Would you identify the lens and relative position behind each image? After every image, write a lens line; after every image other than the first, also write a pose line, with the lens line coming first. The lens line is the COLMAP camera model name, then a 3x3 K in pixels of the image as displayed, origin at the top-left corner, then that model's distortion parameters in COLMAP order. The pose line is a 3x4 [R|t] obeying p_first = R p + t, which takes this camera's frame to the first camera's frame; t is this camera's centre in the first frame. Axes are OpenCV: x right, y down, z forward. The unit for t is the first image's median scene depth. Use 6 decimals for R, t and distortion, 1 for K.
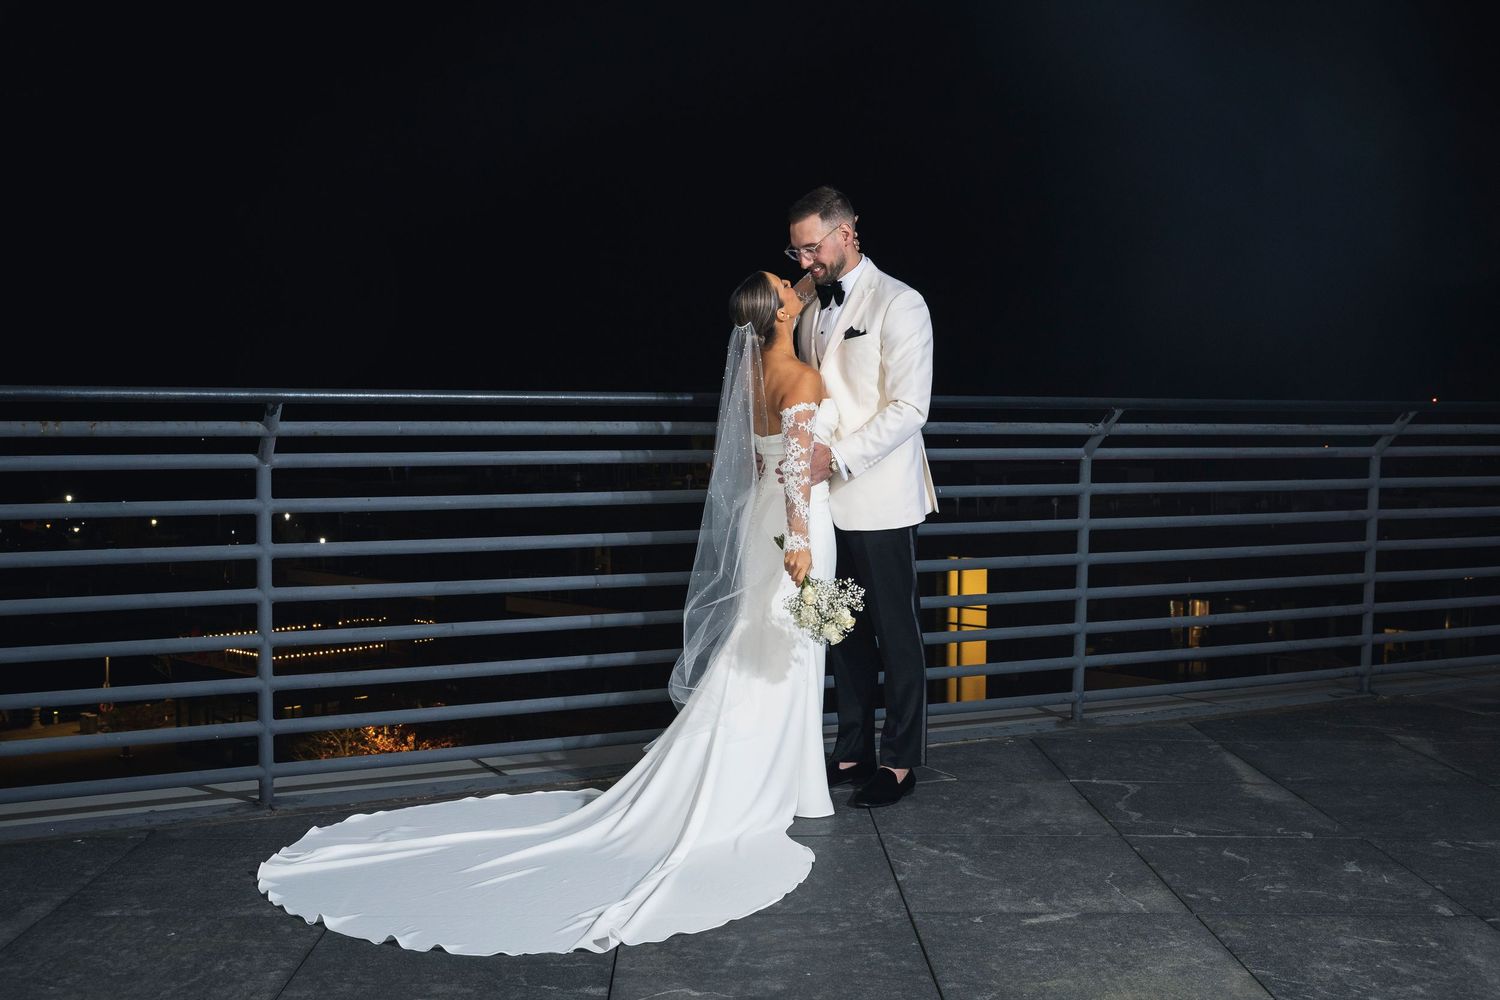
lens RADIAL K [[1604.0, 0, 750.0], [0, 1604.0, 500.0], [0, 0, 1]] dist [0.020973, -0.044299]
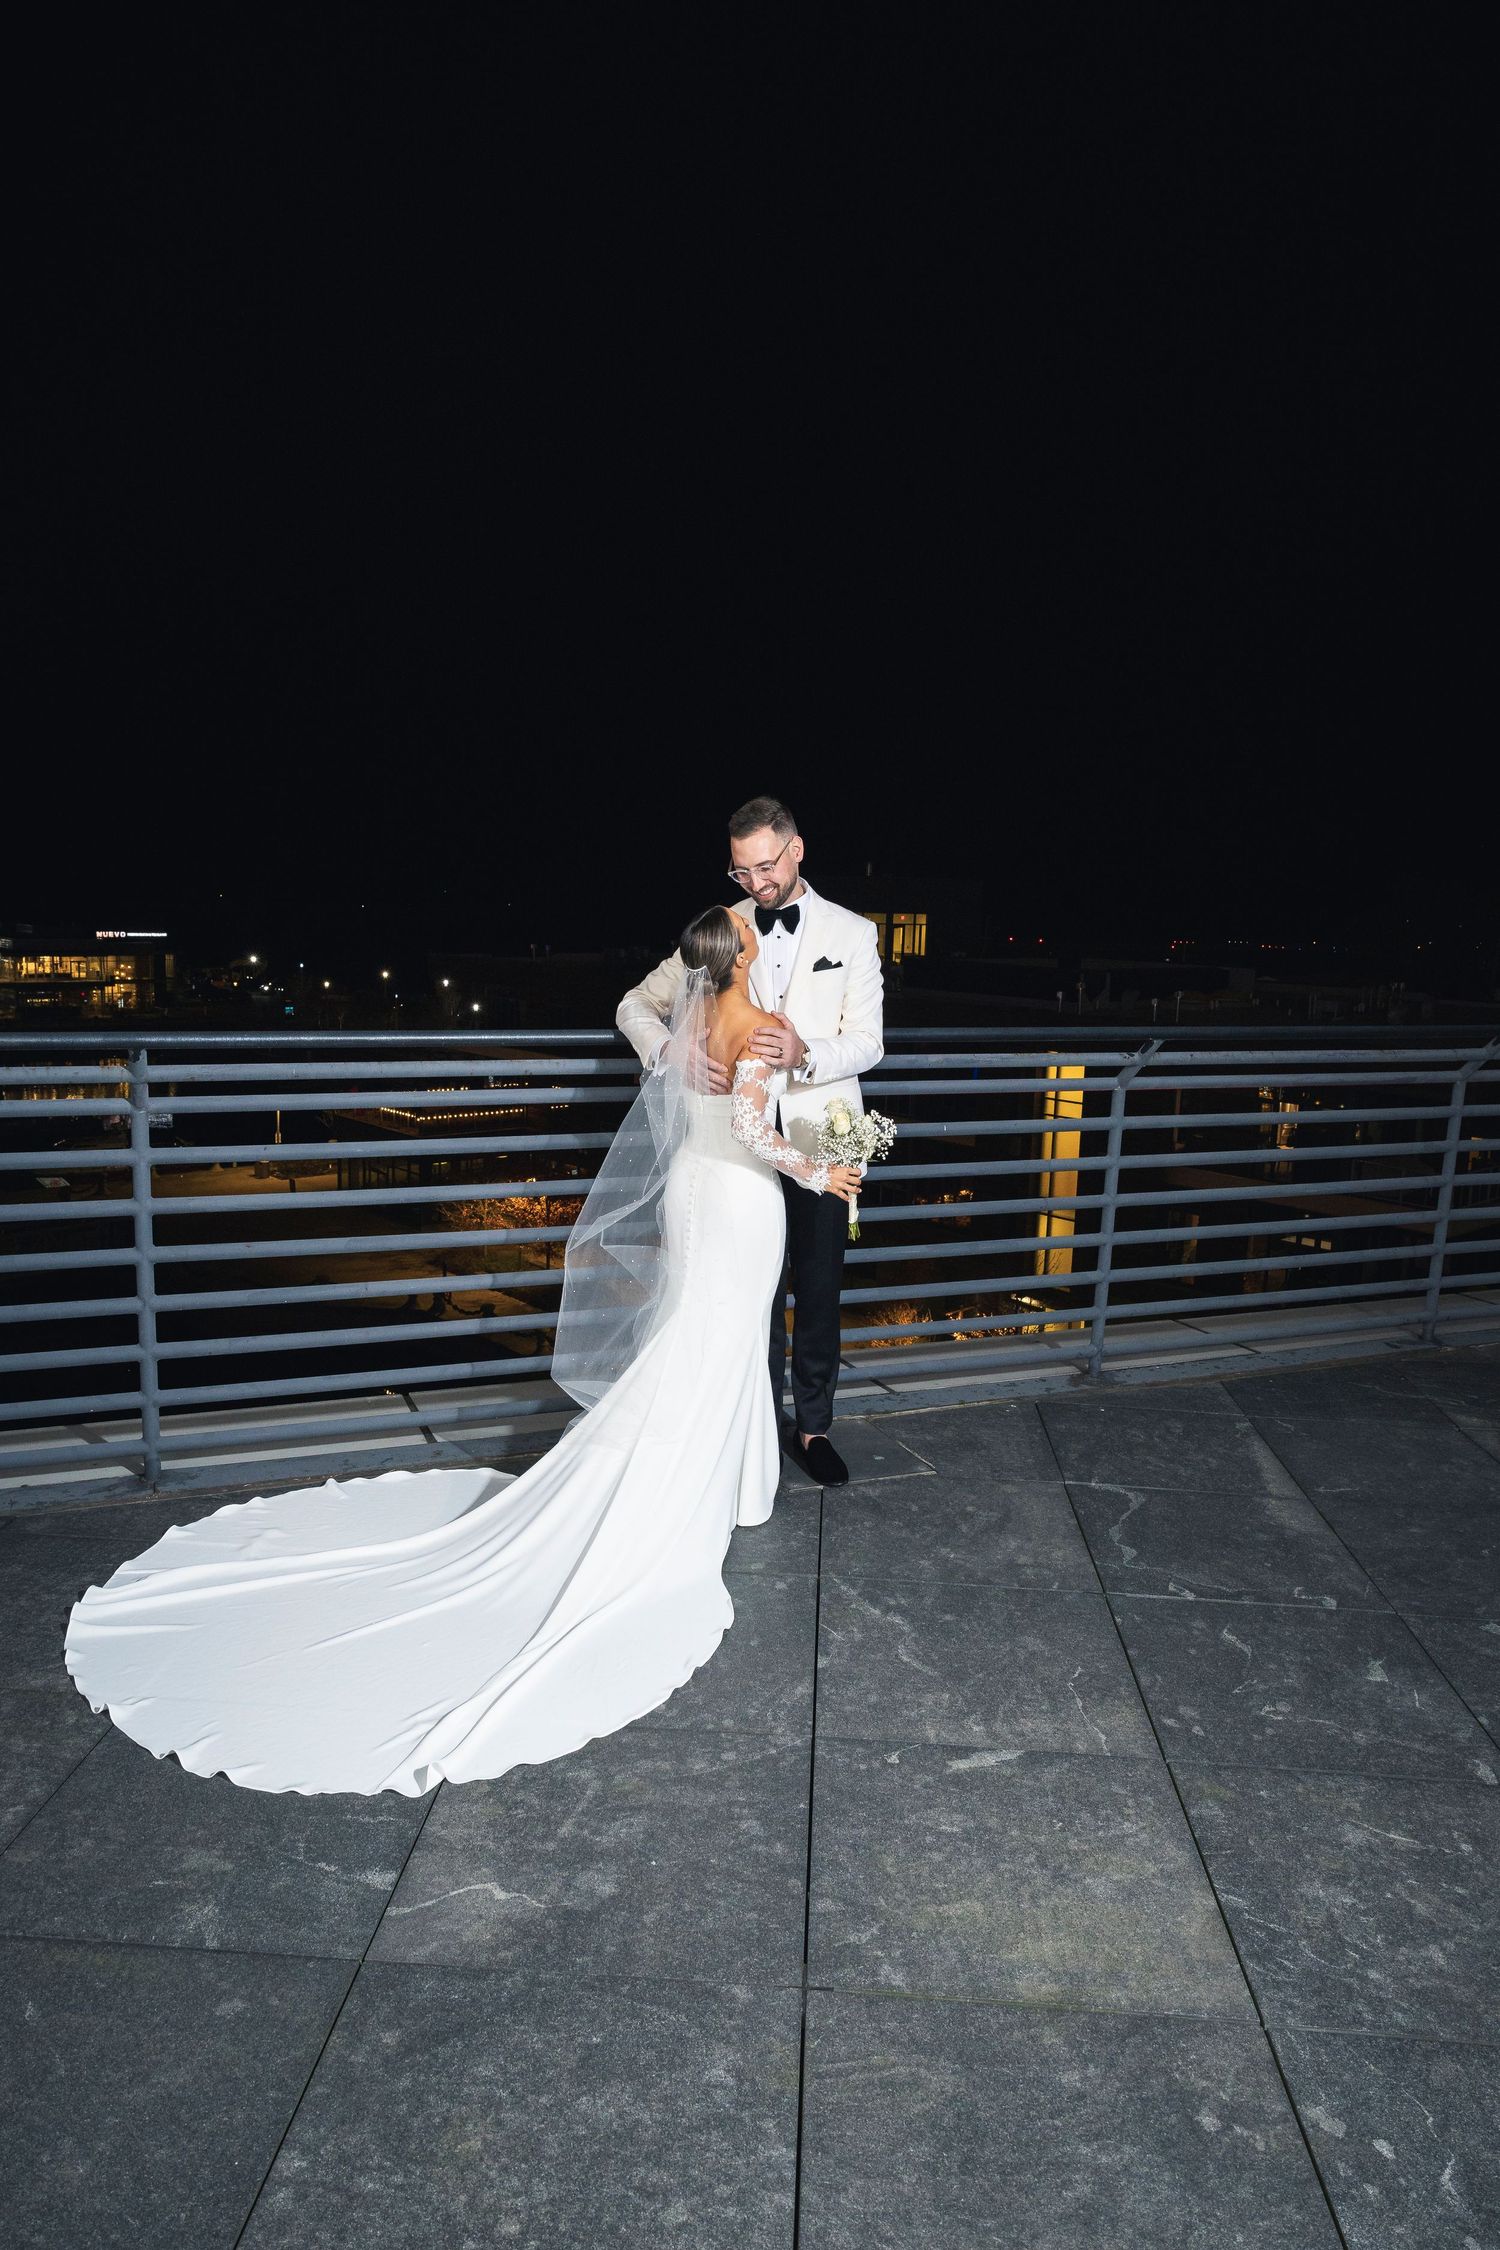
lens RADIAL K [[1486.5, 0, 750.0], [0, 1486.5, 1125.0], [0, 0, 1]] dist [-0.003332, 0.002759]
pose [[0.996181, 0.040043, -0.077586, 0.094159], [-0.032164, 0.994441, 0.100264, -0.108066], [0.081170, -0.097385, 0.991931, 0.227173]]
